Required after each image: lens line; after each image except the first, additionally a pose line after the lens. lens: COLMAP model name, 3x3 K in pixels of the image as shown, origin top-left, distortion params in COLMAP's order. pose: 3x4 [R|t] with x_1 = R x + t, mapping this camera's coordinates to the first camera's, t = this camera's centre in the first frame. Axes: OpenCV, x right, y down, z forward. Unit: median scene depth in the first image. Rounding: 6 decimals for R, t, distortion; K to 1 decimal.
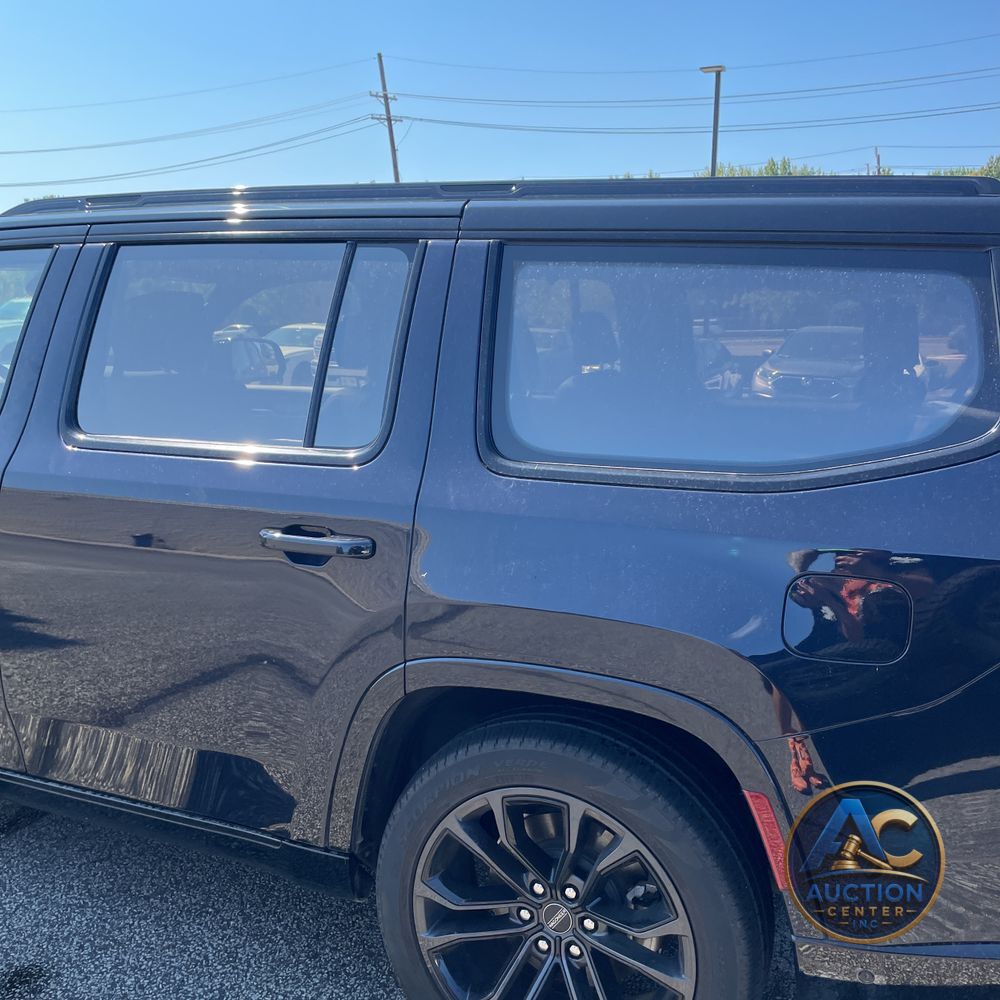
lens RADIAL K [[987.9, 0, 506.8], [0, 987.9, 488.2], [0, 0, 1]] dist [0.095720, -0.129056]
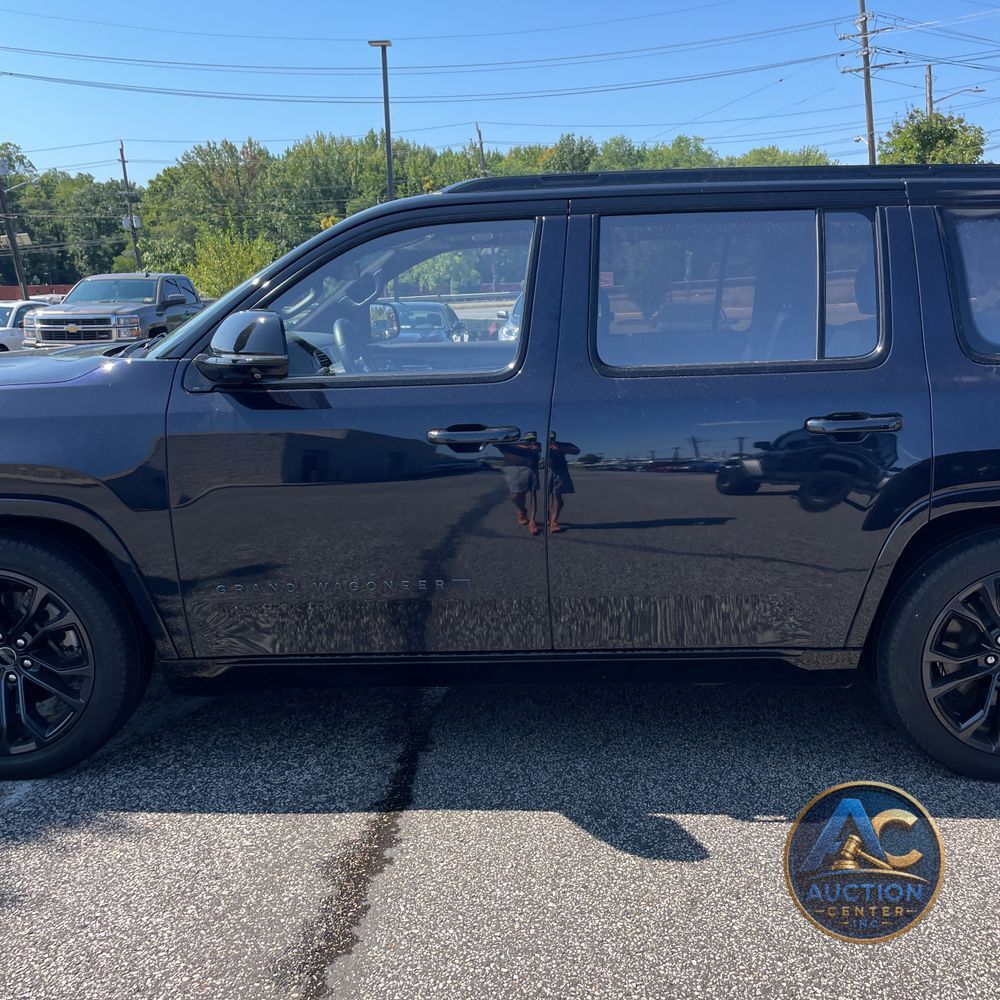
lens RADIAL K [[987.9, 0, 506.8], [0, 987.9, 488.2], [0, 0, 1]] dist [0.095720, -0.129056]
pose [[0.925988, -0.106745, 0.362148, -1.167003], [0.096394, 0.994252, 0.046586, 0.030203], [-0.365040, -0.008229, 0.930956, -0.135000]]
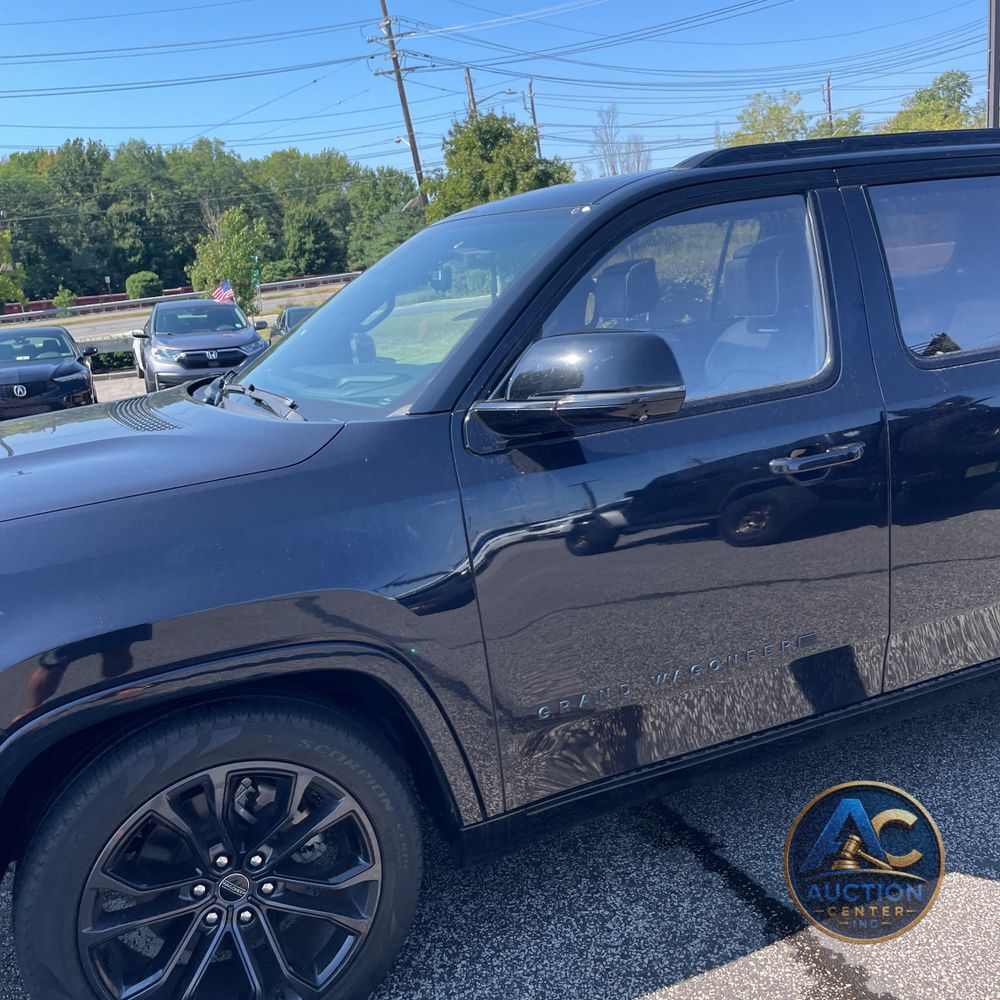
lens RADIAL K [[991.3, 0, 480.4], [0, 991.3, 503.6], [0, 0, 1]] dist [0.097274, -0.128355]
pose [[0.685352, -0.240814, 0.687241, -1.779508], [0.219541, 0.968157, 0.120311, -0.160491], [-0.694330, 0.068422, 0.716397, 0.634641]]
